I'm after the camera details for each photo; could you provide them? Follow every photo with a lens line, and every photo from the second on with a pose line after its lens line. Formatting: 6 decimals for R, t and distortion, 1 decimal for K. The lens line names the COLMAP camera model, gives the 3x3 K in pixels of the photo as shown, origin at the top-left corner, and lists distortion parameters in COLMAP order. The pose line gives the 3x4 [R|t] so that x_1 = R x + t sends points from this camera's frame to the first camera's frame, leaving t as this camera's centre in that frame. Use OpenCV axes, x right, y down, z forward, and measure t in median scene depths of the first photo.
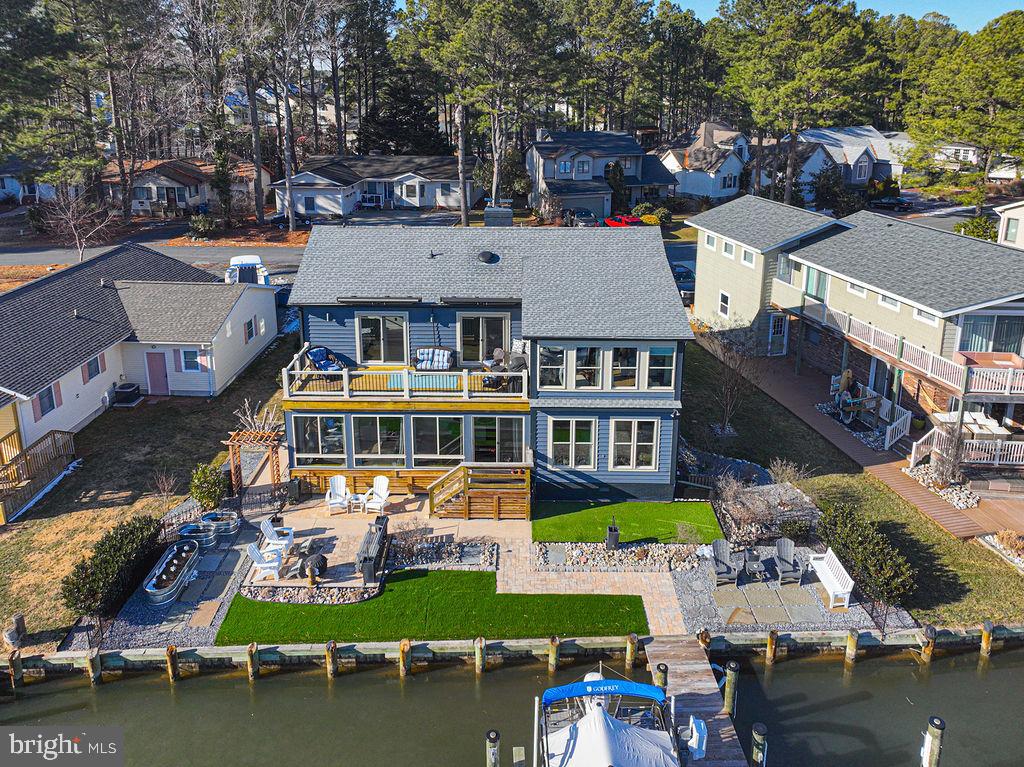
lens RADIAL K [[758.6, 0, 508.9], [0, 758.6, 258.4], [0, 0, 1]] dist [0.002513, 0.000993]
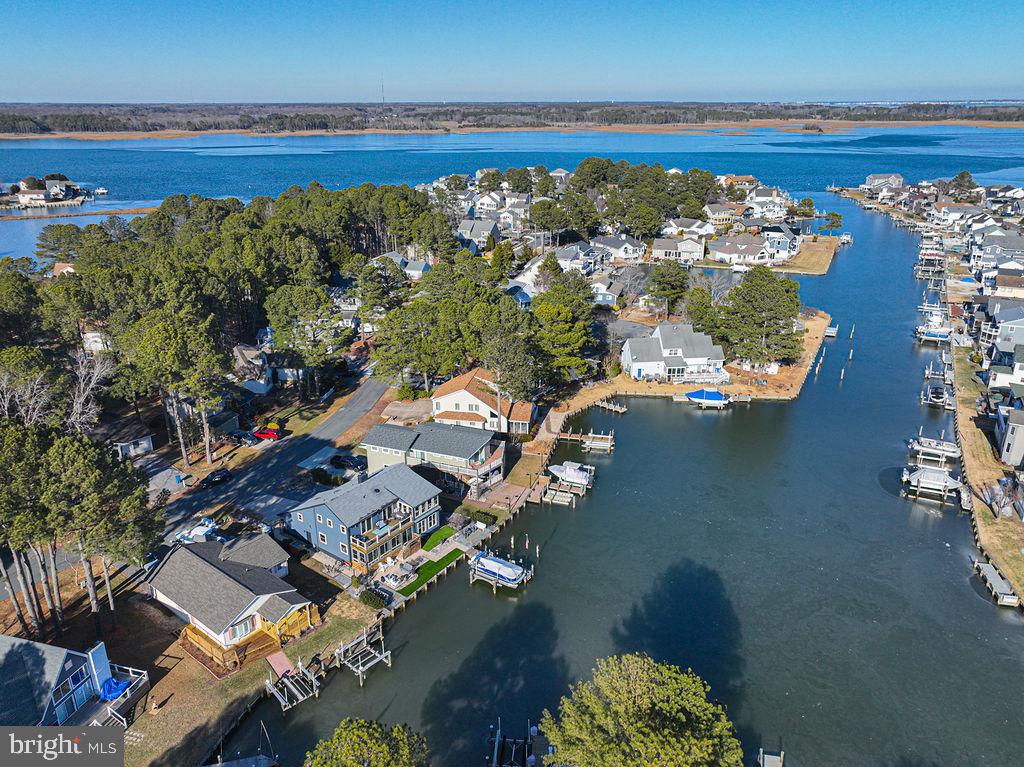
lens RADIAL K [[740.1, 0, 515.5], [0, 740.1, 387.1], [0, 0, 1]] dist [0.004523, 0.006387]
pose [[0.579570, -0.295874, 0.759313, -2.367366], [0.196261, 0.955014, 0.222328, -1.225976], [-0.790936, 0.020169, 0.611566, -1.781957]]
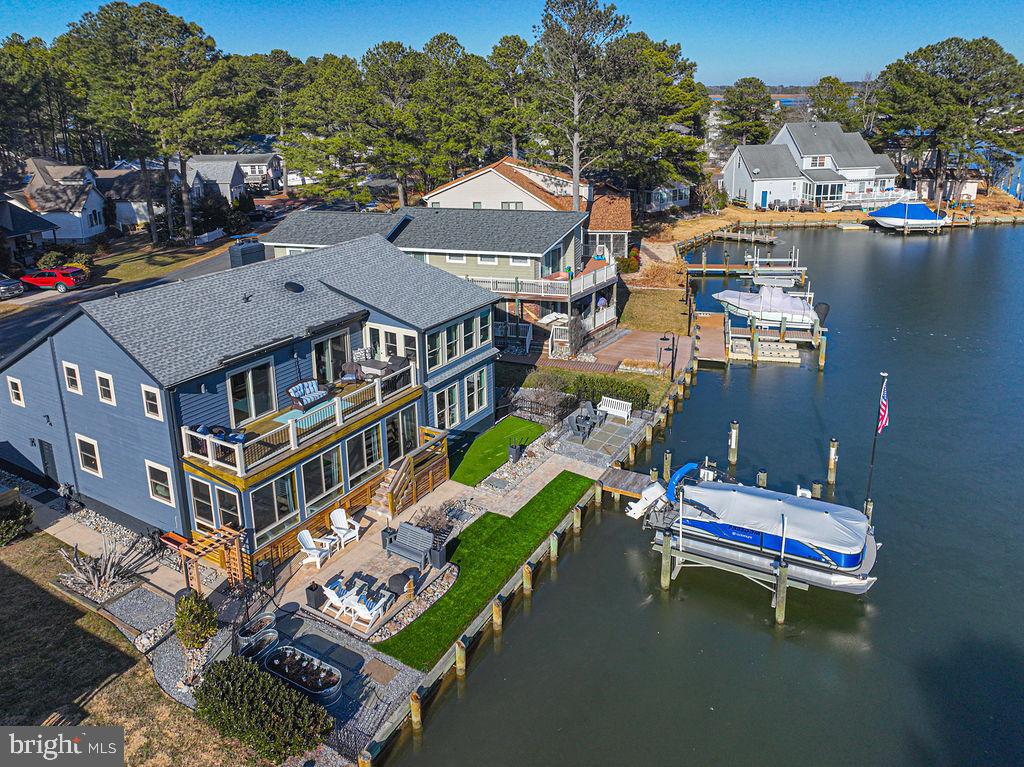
lens RADIAL K [[752.9, 0, 538.3], [0, 752.9, 287.6], [0, 0, 1]] dist [0.004731, 0.004081]
pose [[0.488967, -0.223294, 0.843238, -0.822477], [0.218248, 0.967252, 0.129579, -0.069251], [-0.844558, 0.120675, 0.521688, 0.221329]]
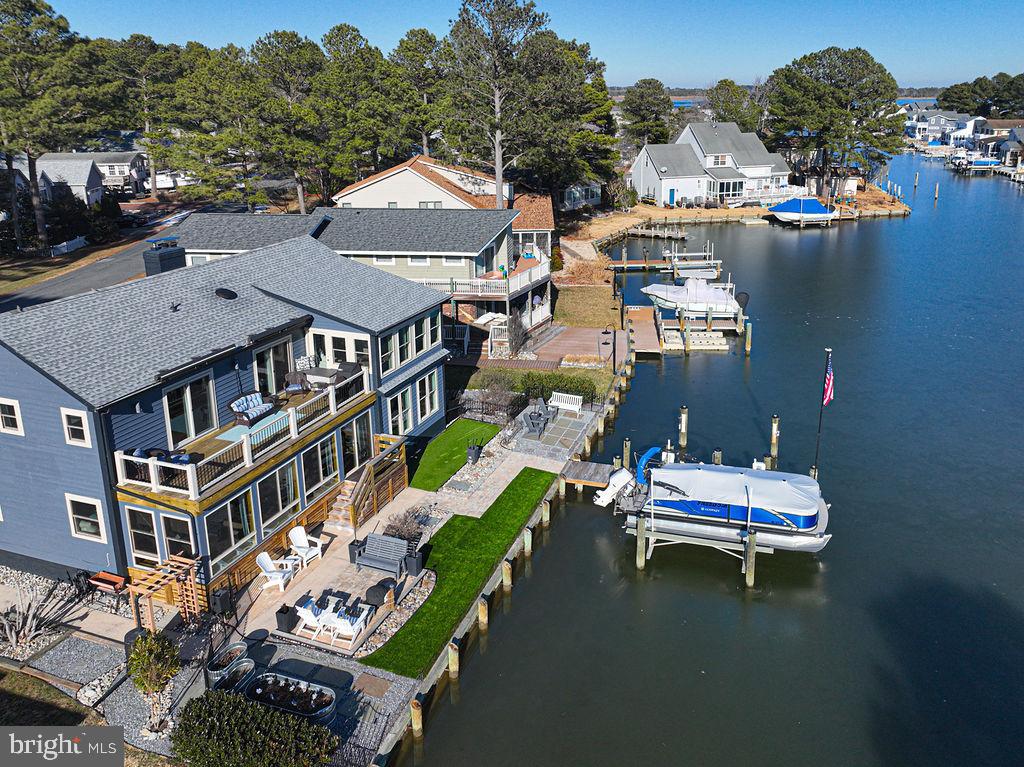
lens RADIAL K [[769.0, 0, 604.8], [0, 769.0, 288.5], [0, 0, 1]] dist [0.007923, 0.001101]
pose [[0.283299, -0.235635, 0.929633, -0.887687], [0.221341, 0.959240, 0.175688, -0.081430], [-0.933140, 0.155994, 0.323907, 0.290085]]
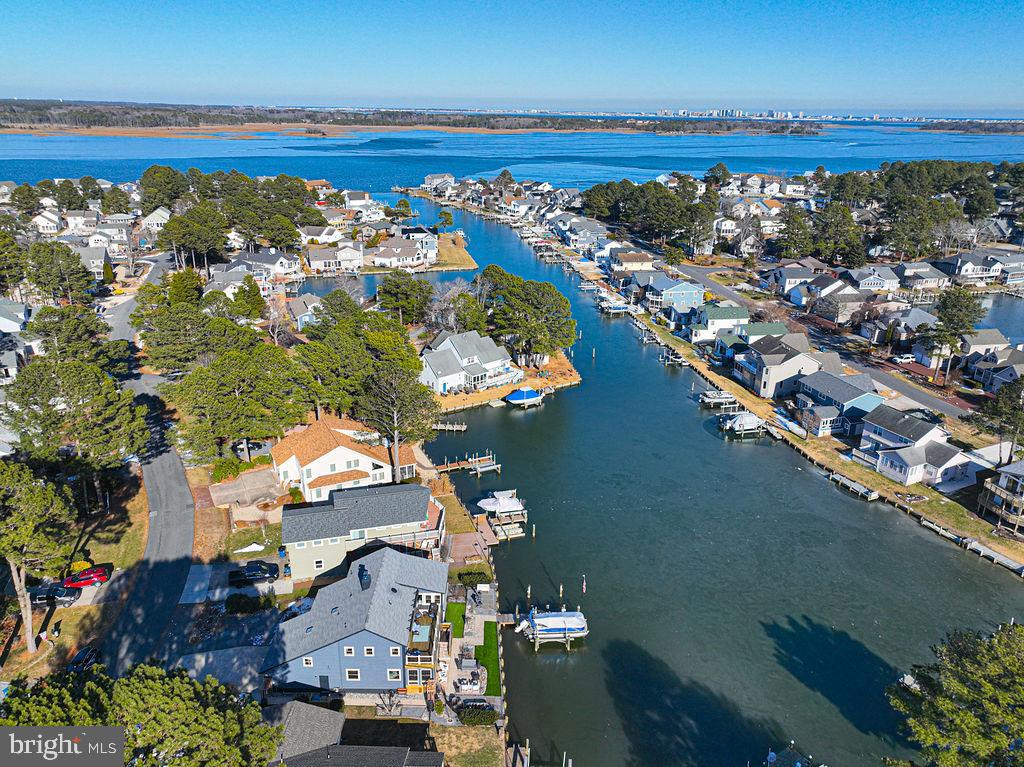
lens RADIAL K [[729.3, 0, 512.2], [0, 729.3, 384.5], [0, 0, 1]] dist [0.004686, 0.010923]
pose [[-0.030066, -0.354488, 0.934577, -2.583385], [0.220132, 0.909695, 0.352132, -1.745357], [-0.975007, 0.216317, 0.050683, 0.322463]]
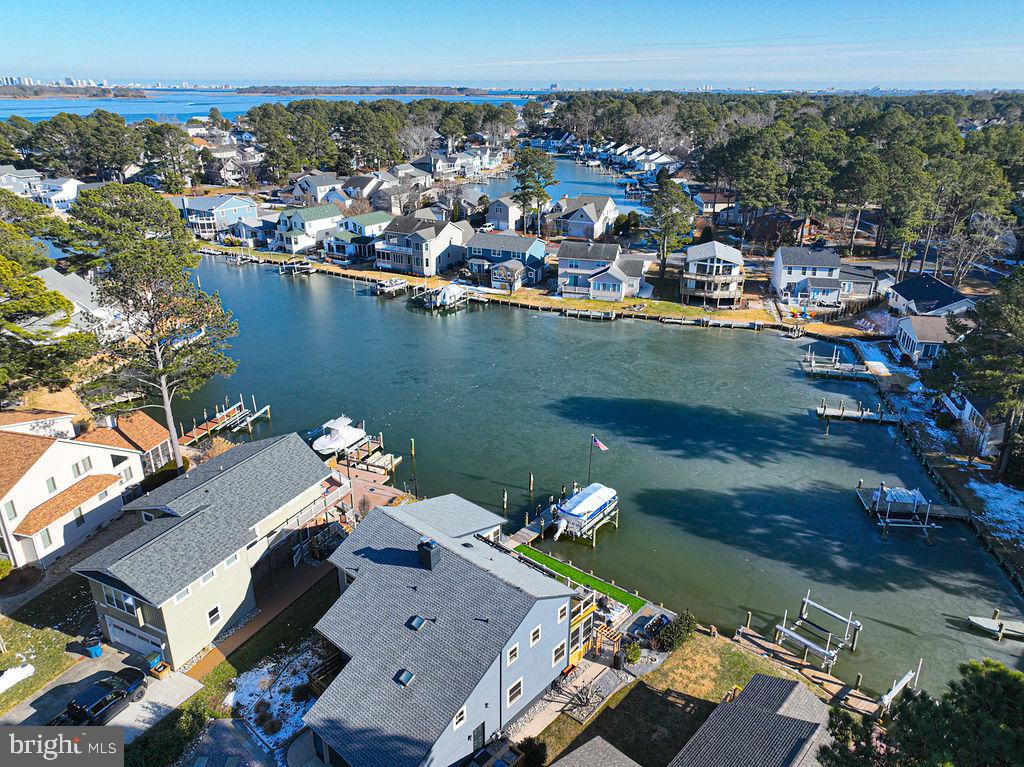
lens RADIAL K [[725.3, 0, 511.6], [0, 725.3, 377.0], [0, 0, 1]] dist [0.006218, 0.008314]
pose [[-0.764553, -0.242423, 0.597235, -1.087377], [0.147599, 0.836109, 0.528333, -1.285787], [-0.627434, 0.492090, -0.603468, 1.953436]]
